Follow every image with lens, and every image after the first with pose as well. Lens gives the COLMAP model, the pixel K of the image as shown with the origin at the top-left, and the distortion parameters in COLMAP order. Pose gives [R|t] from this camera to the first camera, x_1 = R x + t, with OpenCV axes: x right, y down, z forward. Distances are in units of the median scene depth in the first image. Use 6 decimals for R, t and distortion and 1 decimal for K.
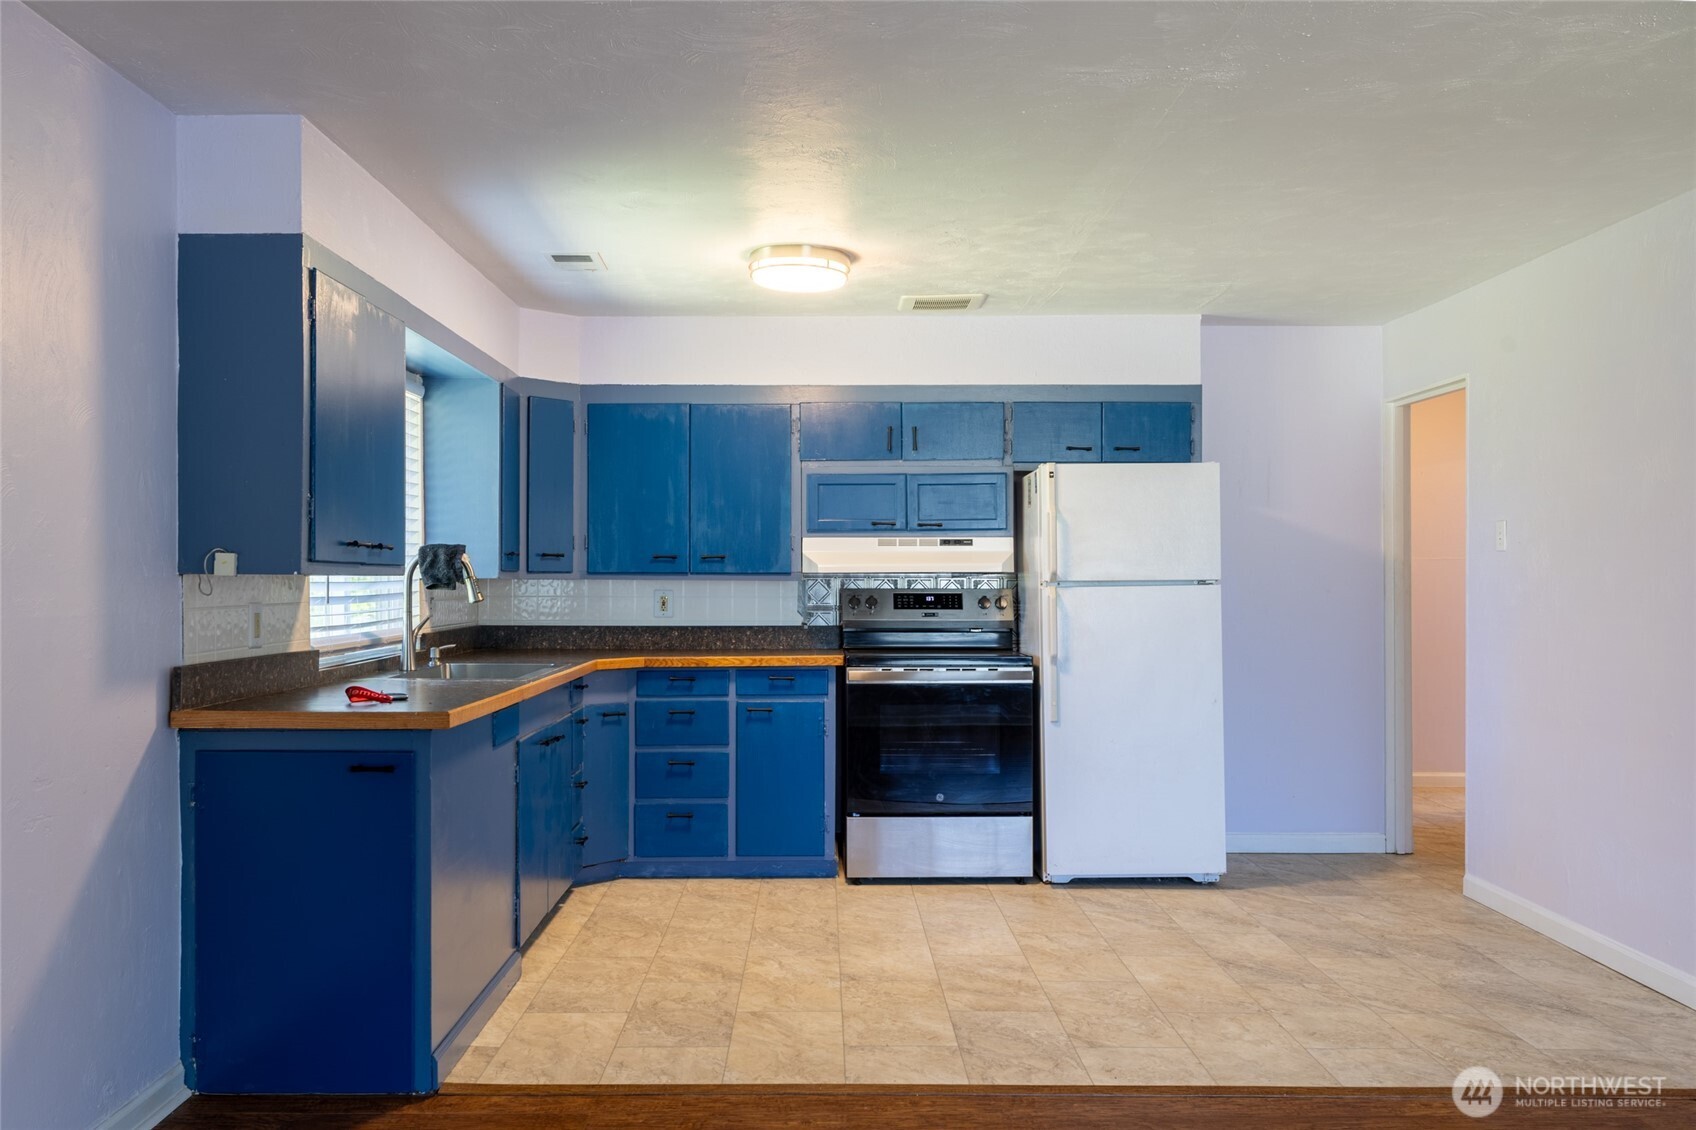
lens RADIAL K [[1434.0, 0, 837.5], [0, 1434.0, 564.4], [0, 0, 1]] dist [-0.001453, -0.002009]
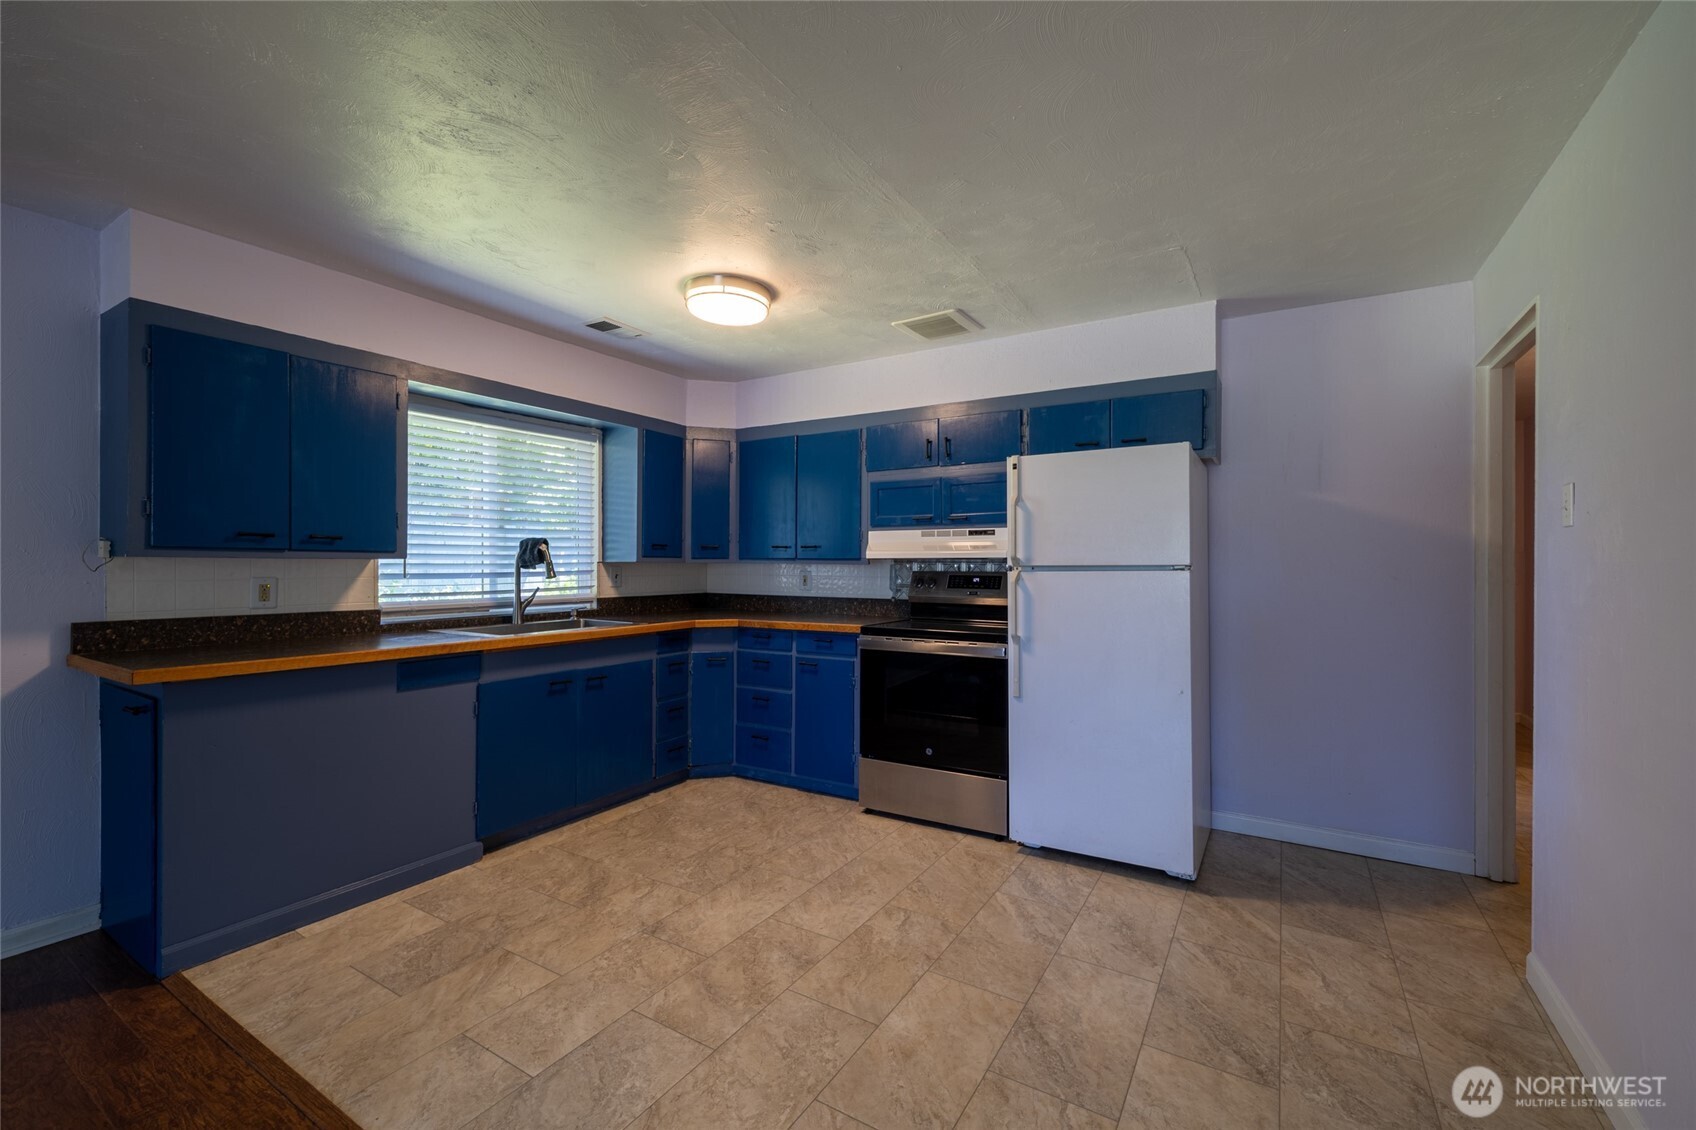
lens RADIAL K [[716.3, 0, 852.3], [0, 716.3, 556.8], [0, 0, 1]] dist [-0.001916, 0.000092]
pose [[0.849550, -0.001807, -0.527505, 0.332267], [0.001754, 0.999998, -0.000600, 0.005002], [0.527505, -0.000415, 0.849552, 0.485523]]
